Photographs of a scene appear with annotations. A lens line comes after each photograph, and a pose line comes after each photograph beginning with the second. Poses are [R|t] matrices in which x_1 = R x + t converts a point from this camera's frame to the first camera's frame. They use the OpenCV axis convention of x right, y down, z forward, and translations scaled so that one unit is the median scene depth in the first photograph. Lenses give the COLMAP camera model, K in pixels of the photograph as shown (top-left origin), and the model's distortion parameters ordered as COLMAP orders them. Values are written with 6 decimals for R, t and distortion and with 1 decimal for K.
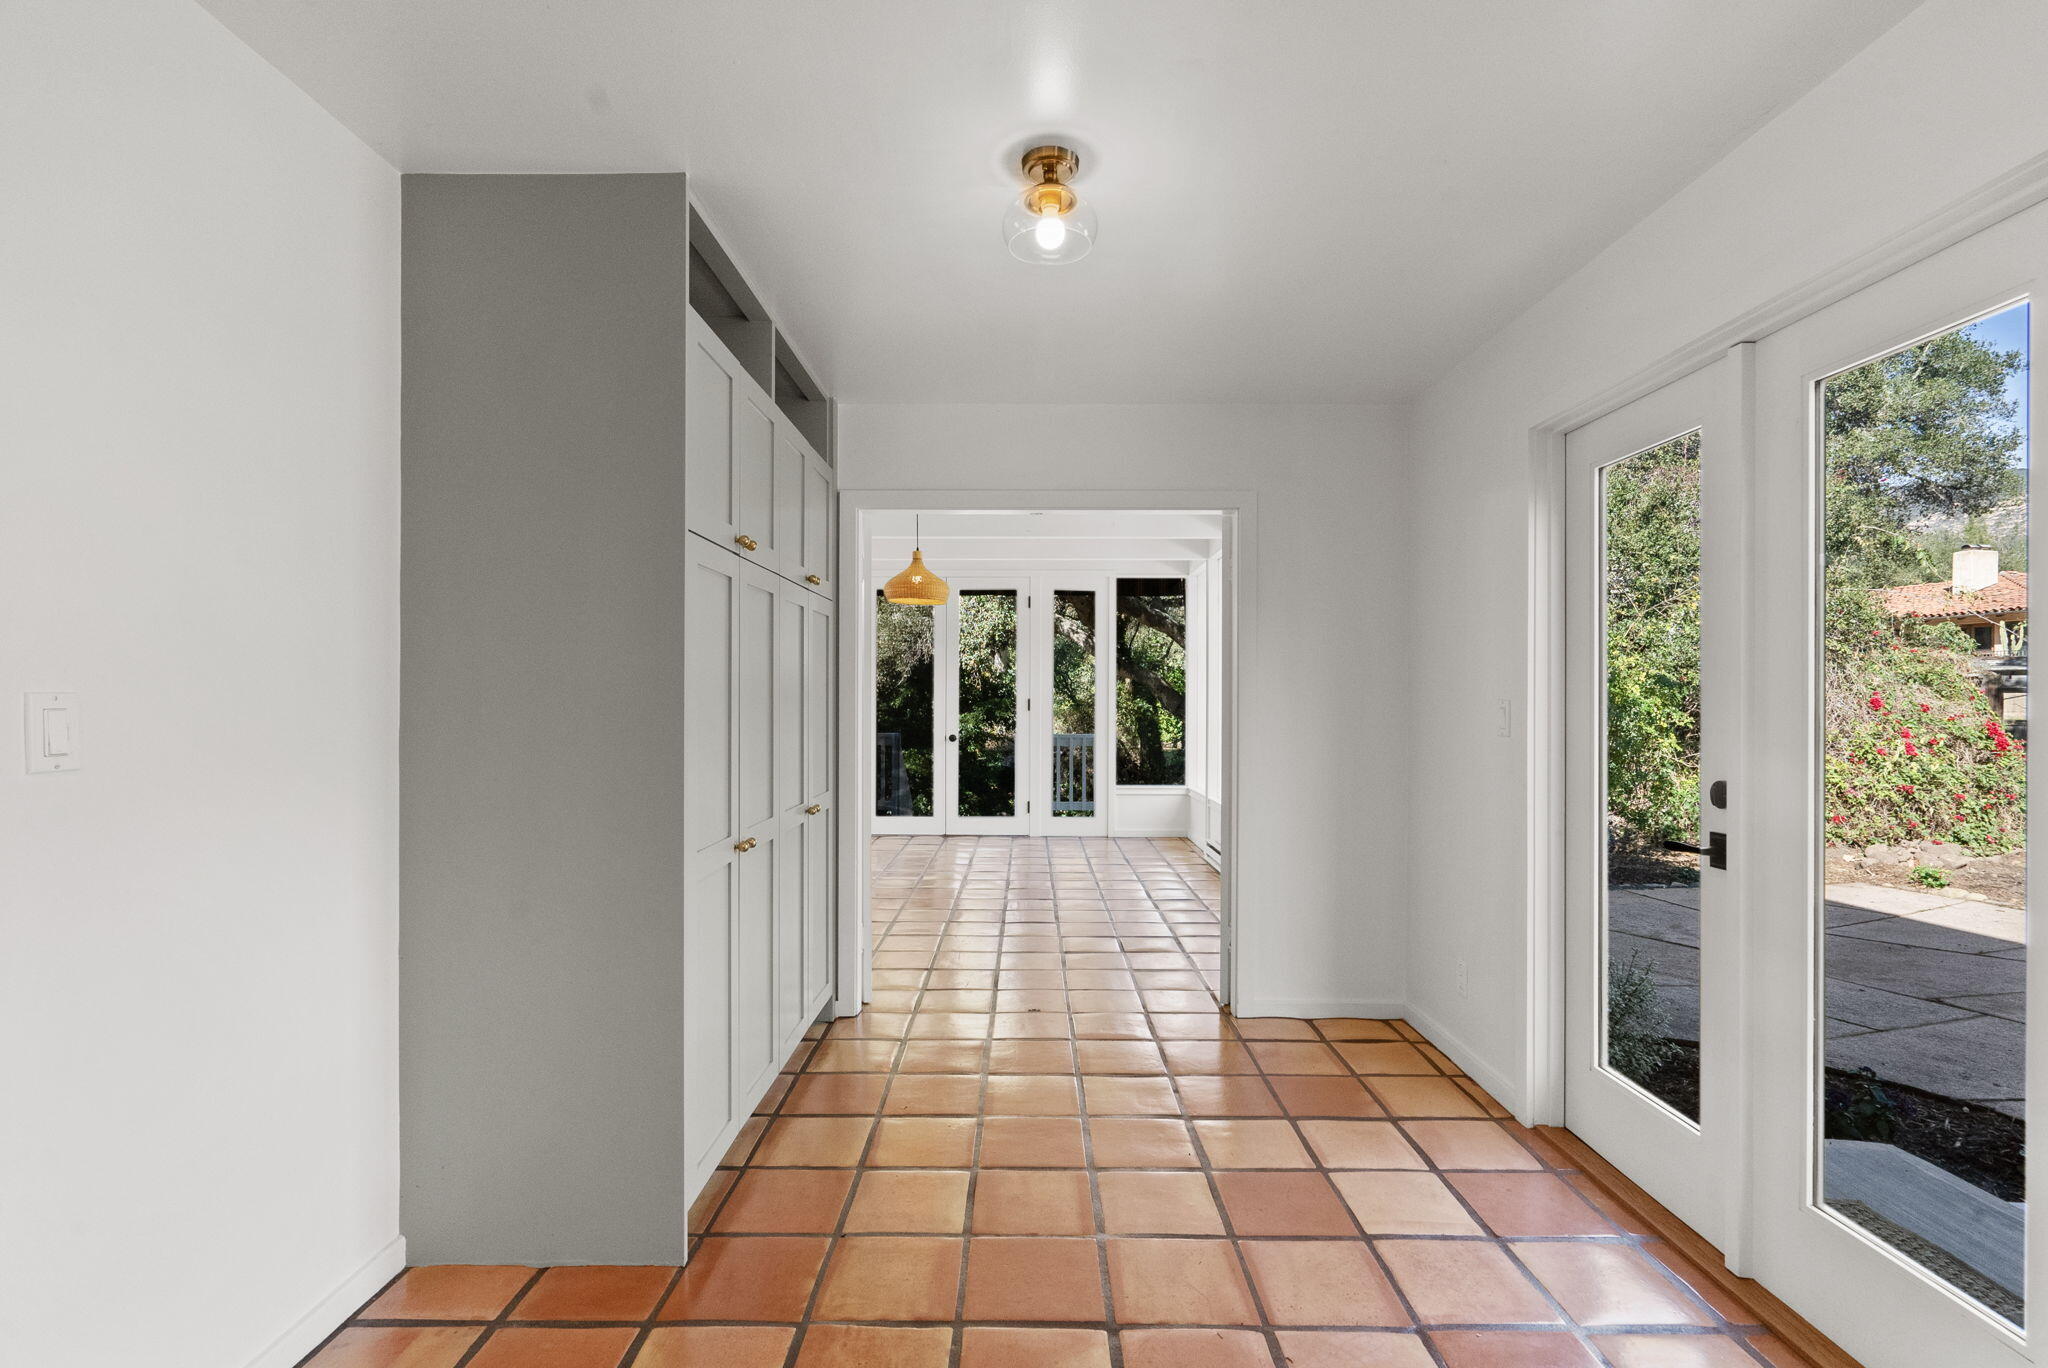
lens RADIAL K [[923.7, 0, 1022.0], [0, 923.7, 691.3], [0, 0, 1]] dist [0.002671, 0.000477]
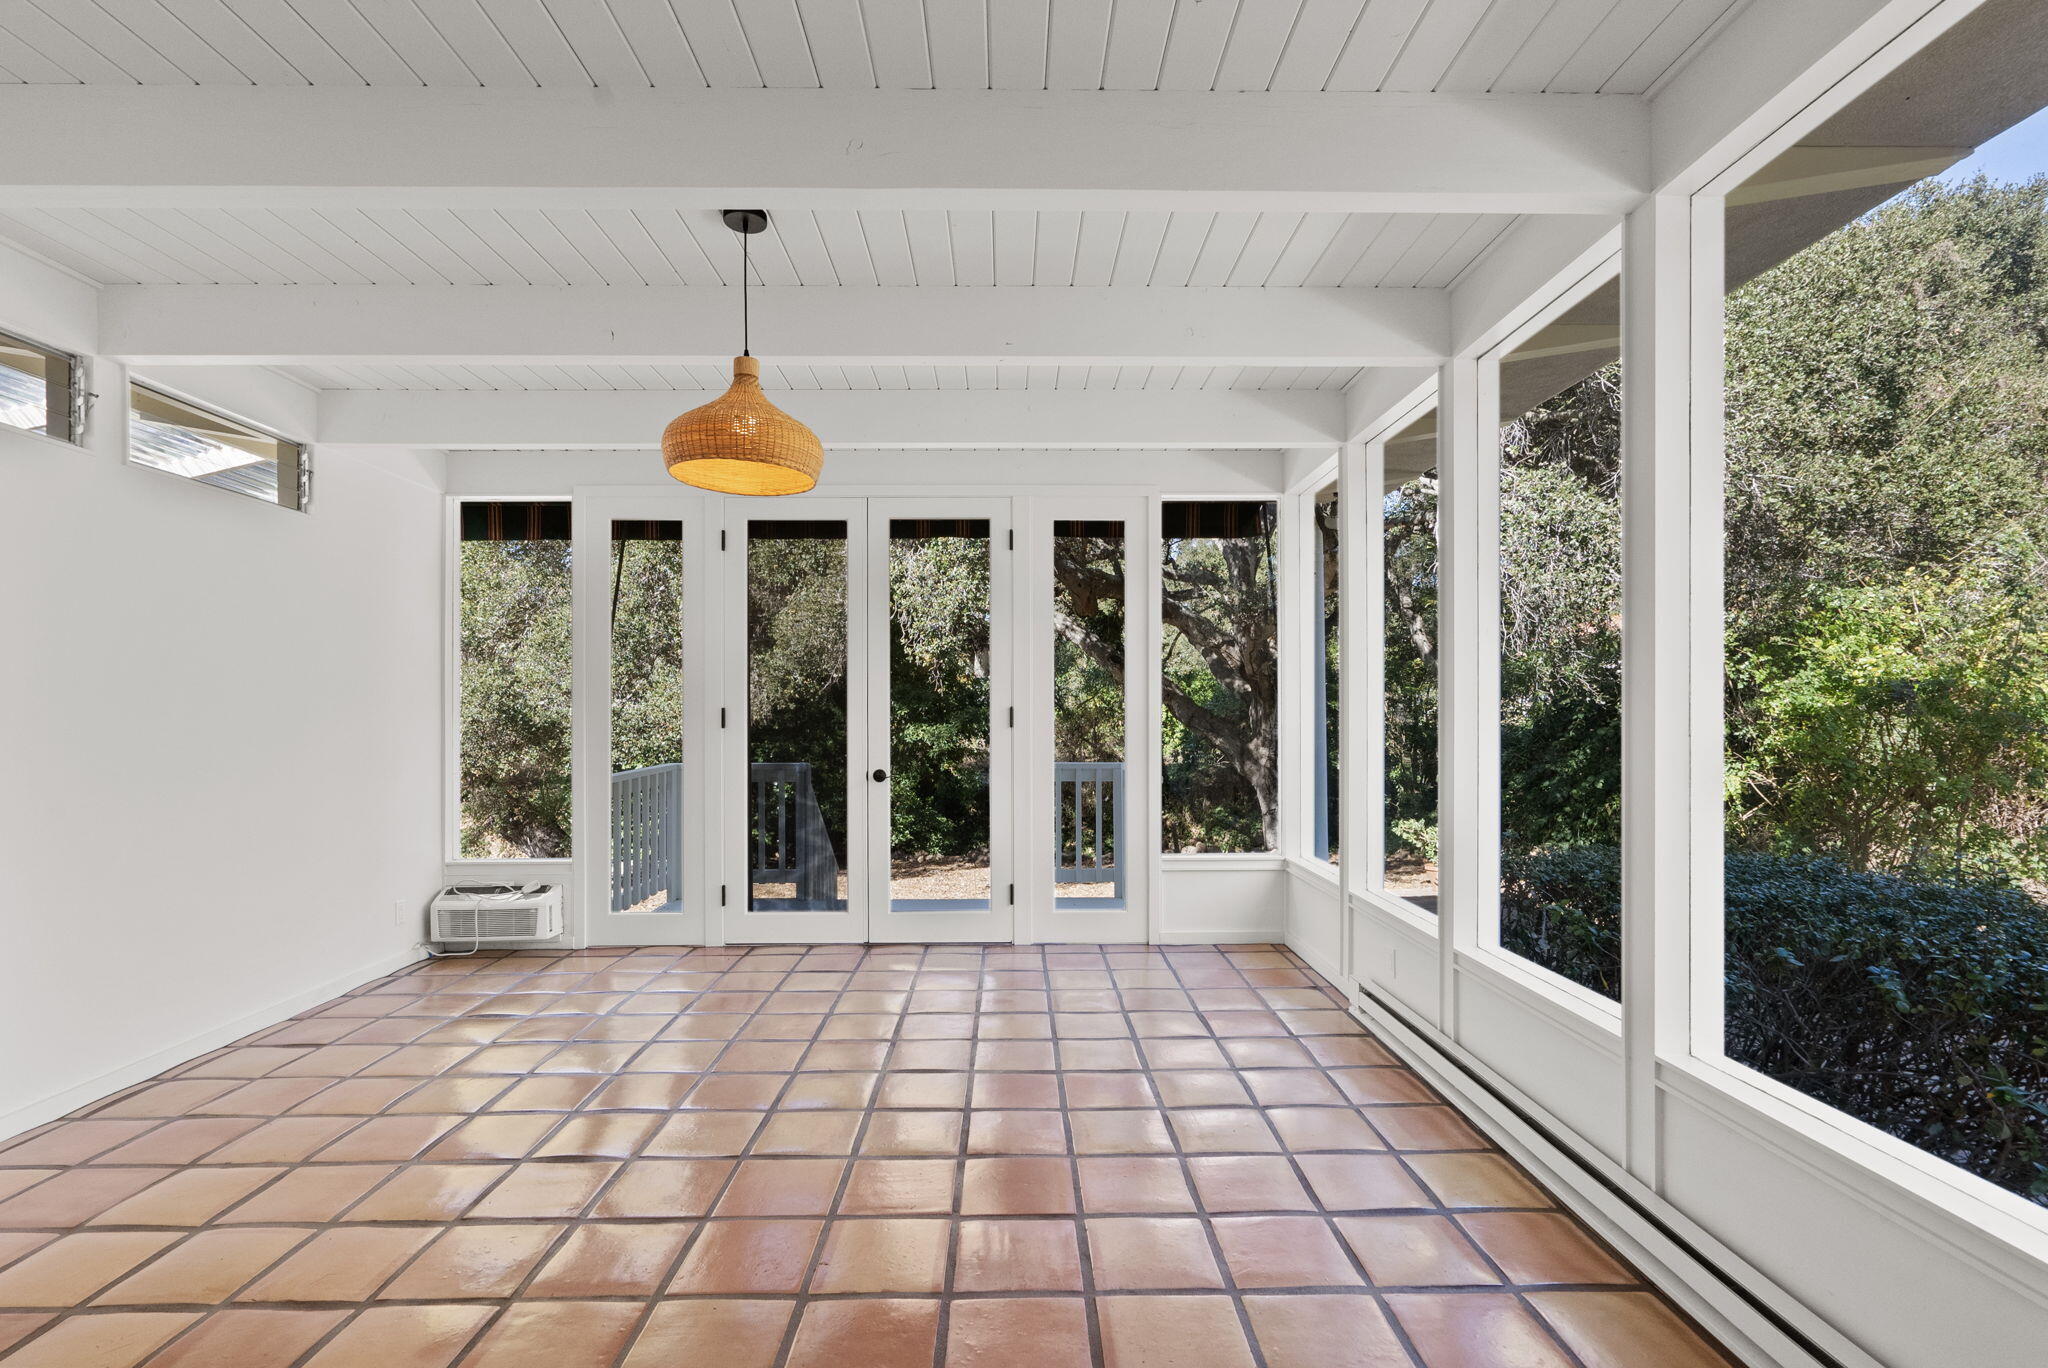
lens RADIAL K [[923.7, 0, 1021.0], [0, 923.7, 695.9], [0, 0, 1]] dist [0.002671, 0.000477]
pose [[0.999847, -0.002337, 0.017343, 0.002855], [0.002440, 0.999979, -0.005926, 0.003992], [-0.017329, 0.005967, 0.999832, 0.353134]]
